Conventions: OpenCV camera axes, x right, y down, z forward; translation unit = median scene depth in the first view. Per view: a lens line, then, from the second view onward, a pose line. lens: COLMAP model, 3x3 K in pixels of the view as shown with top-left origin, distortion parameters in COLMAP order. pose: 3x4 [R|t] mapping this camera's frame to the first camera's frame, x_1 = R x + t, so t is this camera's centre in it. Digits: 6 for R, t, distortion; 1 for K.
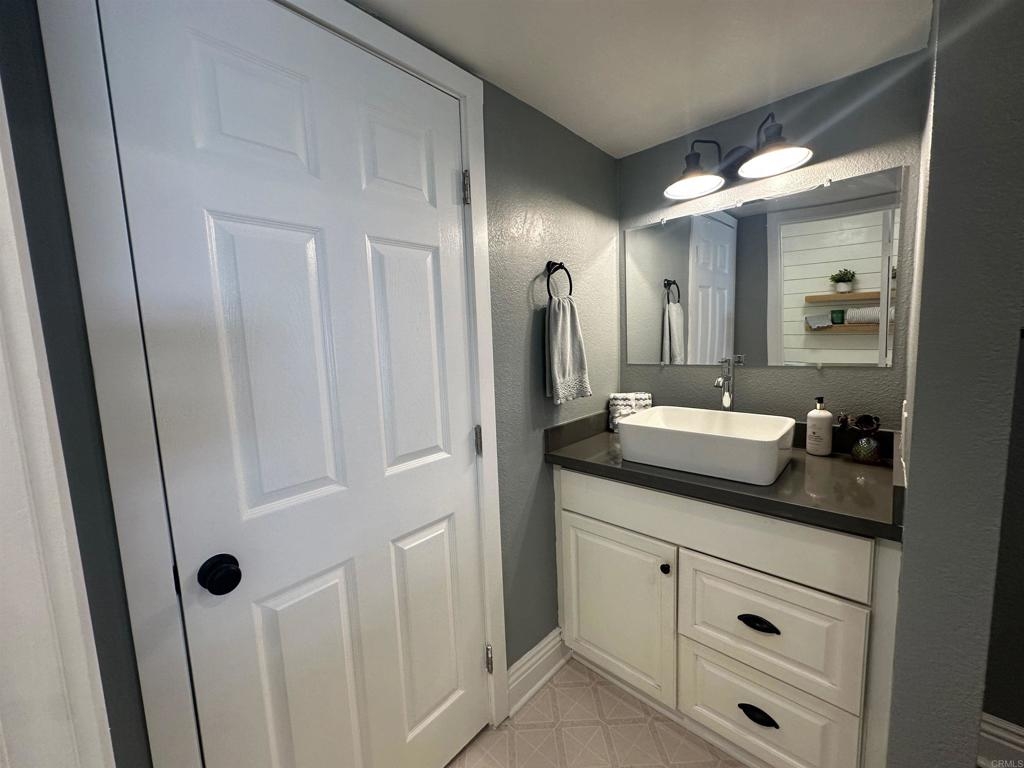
lens RADIAL K [[410.2, 0, 509.6], [0, 410.2, 380.6], [0, 0, 1]] dist [-0.004813, 0.001322]
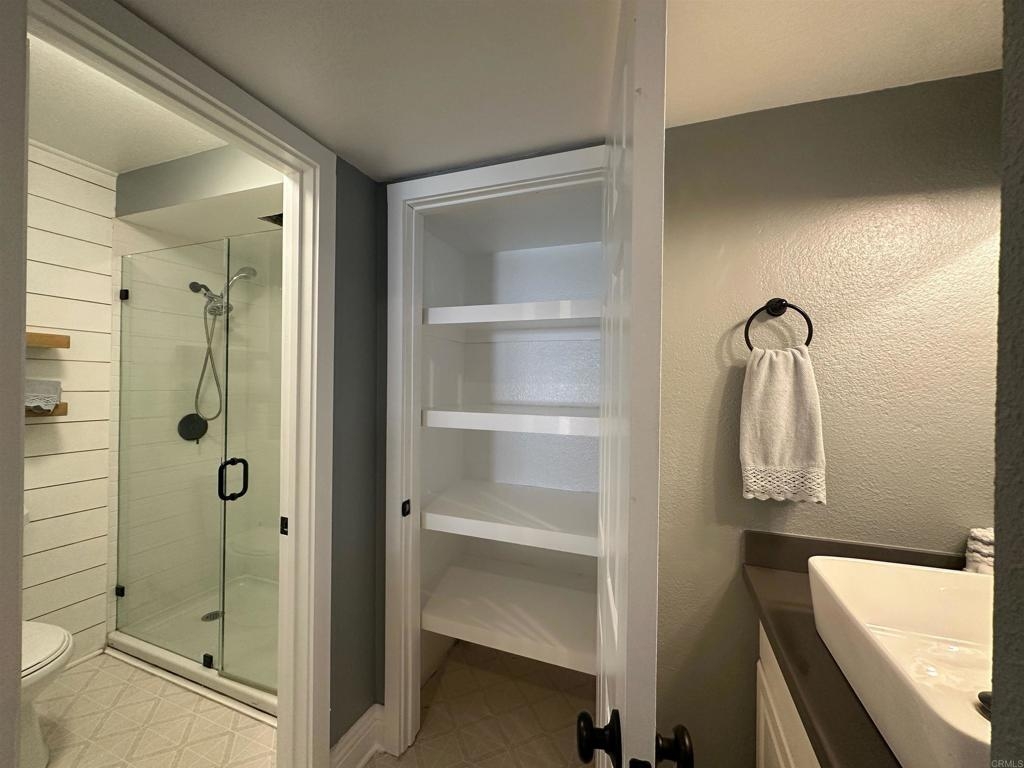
lens RADIAL K [[410.2, 0, 504.7], [0, 410.2, 383.5], [0, 0, 1]] dist [-0.004813, 0.001322]
pose [[0.377976, 0.049409, -0.924496, 0.636345], [-0.128854, 0.991663, 0.000317, -0.090359], [0.916805, 0.119005, 0.381191, 0.338070]]
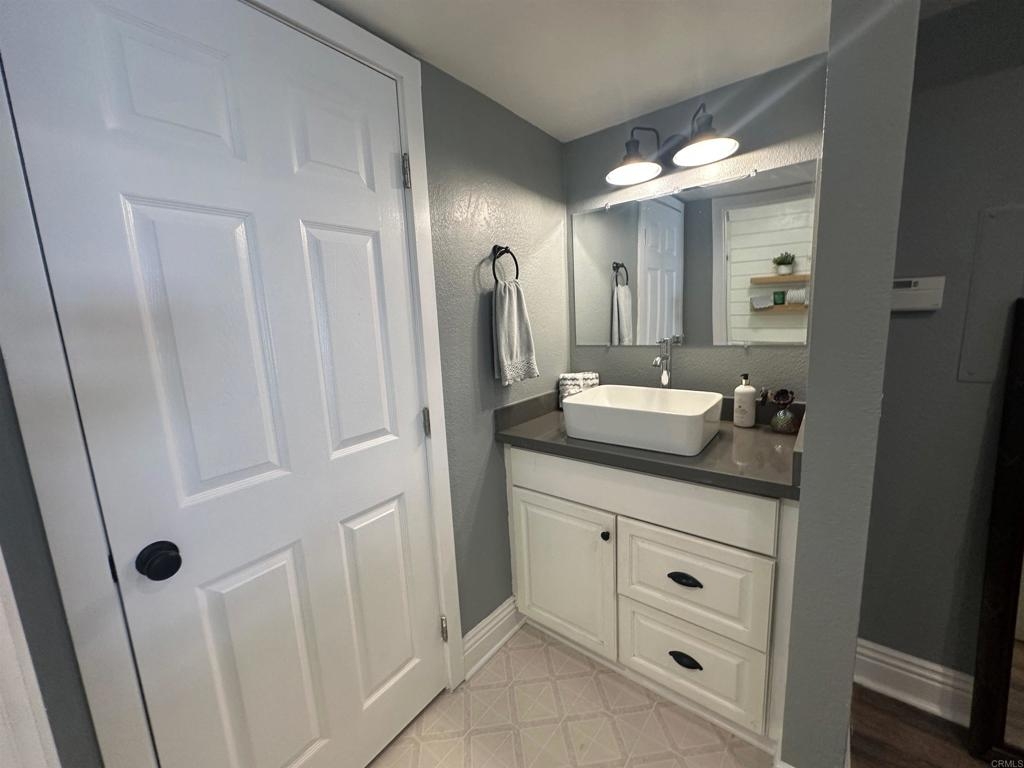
lens RADIAL K [[410.2, 0, 511.5], [0, 410.2, 380.9], [0, 0, 1]] dist [-0.004813, 0.001322]
pose [[0.996577, -0.020673, 0.080040, 0.051837], [0.017016, 0.998792, 0.046099, -0.001575], [-0.080896, -0.044579, 0.995725, -0.033793]]
